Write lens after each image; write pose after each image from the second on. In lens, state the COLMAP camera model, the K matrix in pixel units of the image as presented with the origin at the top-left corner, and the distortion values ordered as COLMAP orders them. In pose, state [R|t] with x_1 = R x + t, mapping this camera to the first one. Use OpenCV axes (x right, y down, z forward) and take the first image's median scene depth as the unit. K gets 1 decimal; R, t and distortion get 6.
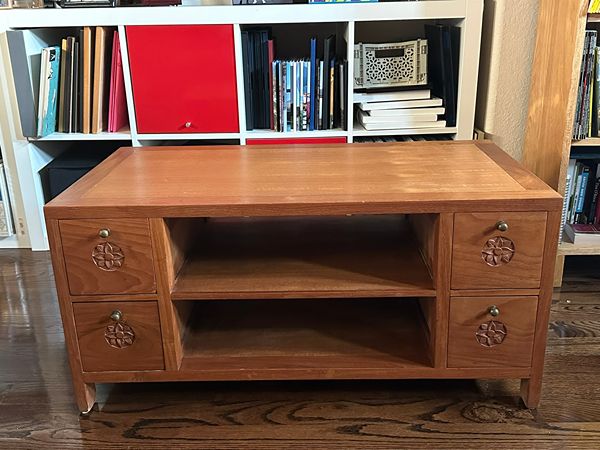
lens RADIAL K [[639.2, 0, 300.0], [0, 639.2, 224.6], [0, 0, 1]] dist [0.006175, 0.000000]
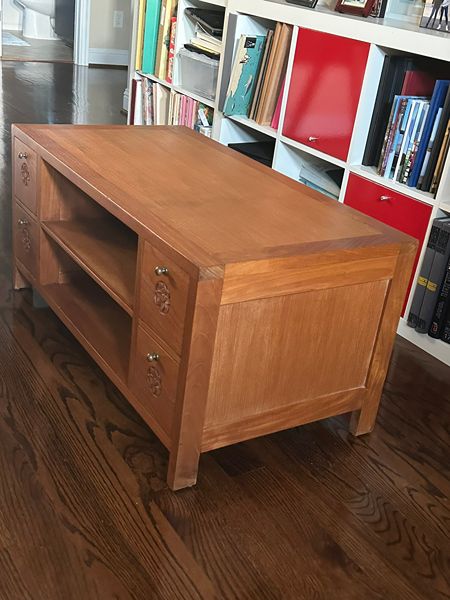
lens RADIAL K [[723.0, 0, 225.3], [0, 723.0, 300.1], [0, 0, 1]] dist [-0.038955, 0.000000]
pose [[0.563888, 0.429374, -0.705455, 0.618096], [-0.438170, 0.879620, 0.185139, -0.086878], [0.700026, 0.204712, 0.684146, 0.225399]]
